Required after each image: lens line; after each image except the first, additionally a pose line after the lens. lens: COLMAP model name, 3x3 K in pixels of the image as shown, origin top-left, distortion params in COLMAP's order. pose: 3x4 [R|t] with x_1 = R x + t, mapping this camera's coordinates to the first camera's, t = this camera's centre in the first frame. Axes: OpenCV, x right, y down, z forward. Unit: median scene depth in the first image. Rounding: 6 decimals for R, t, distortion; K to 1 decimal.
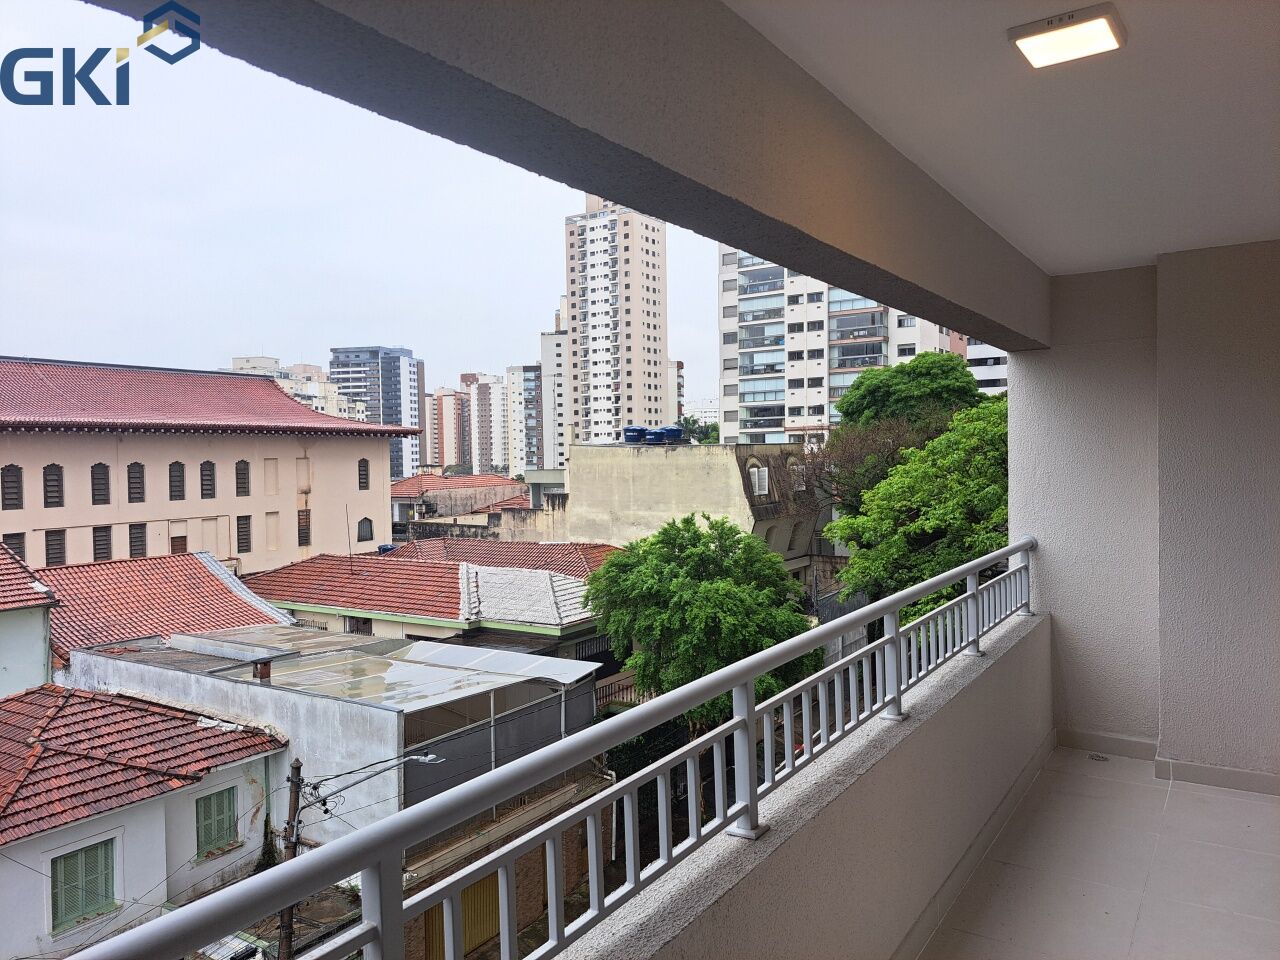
lens RADIAL K [[954.6, 0, 640.0], [0, 954.6, 480.0], [0, 0, 1]] dist [0.098126, -0.166897]
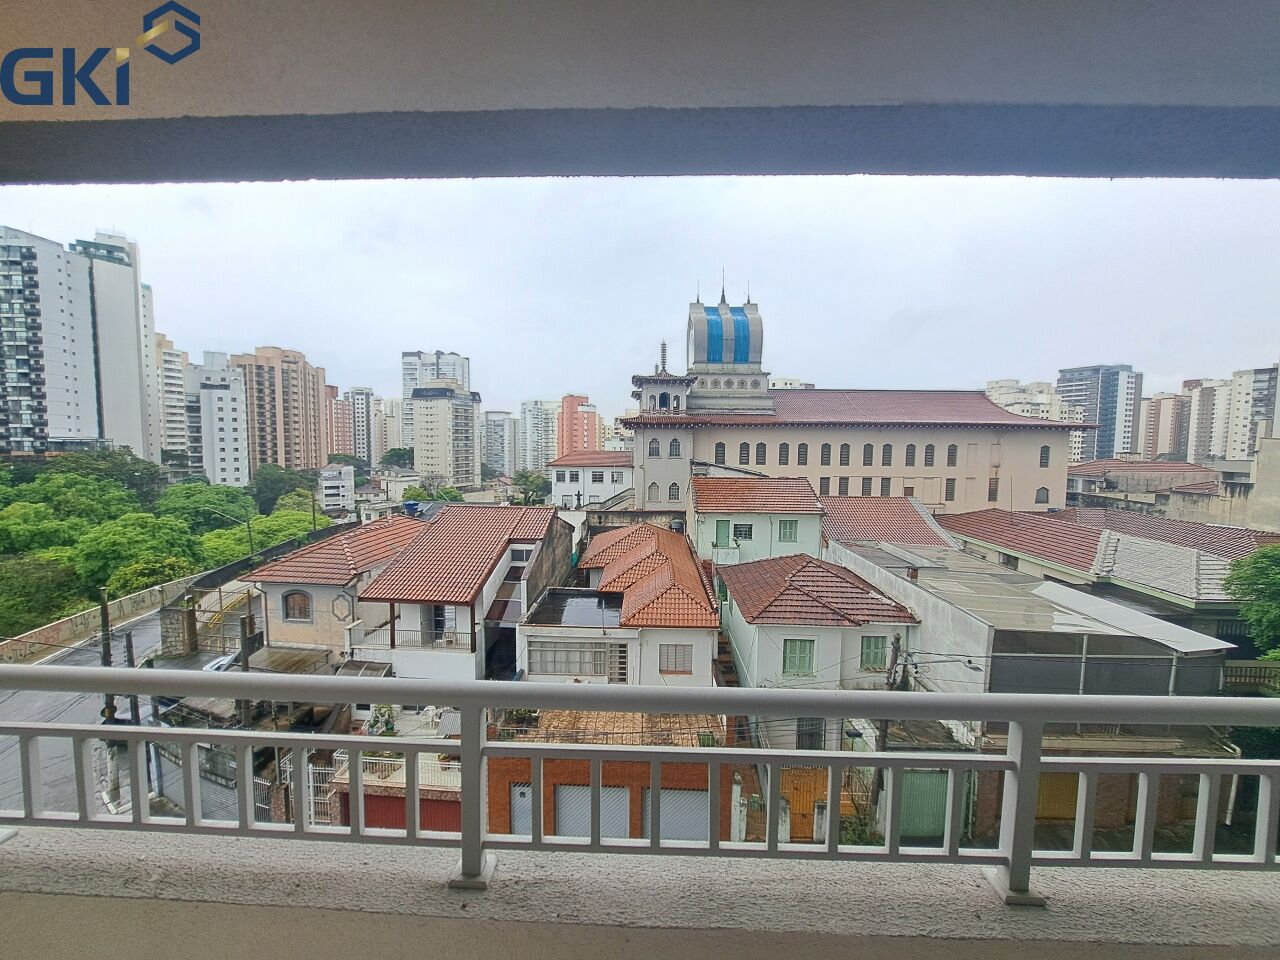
lens RADIAL K [[510.2, 0, 627.5], [0, 510.2, 476.3], [0, 0, 1]] dist [-0.001829, -0.004569]
pose [[0.501599, 0.083114, -0.861099, 0.072909], [-0.042740, 0.996540, 0.071291, -0.005472], [0.864044, 0.001044, 0.503415, 0.115142]]
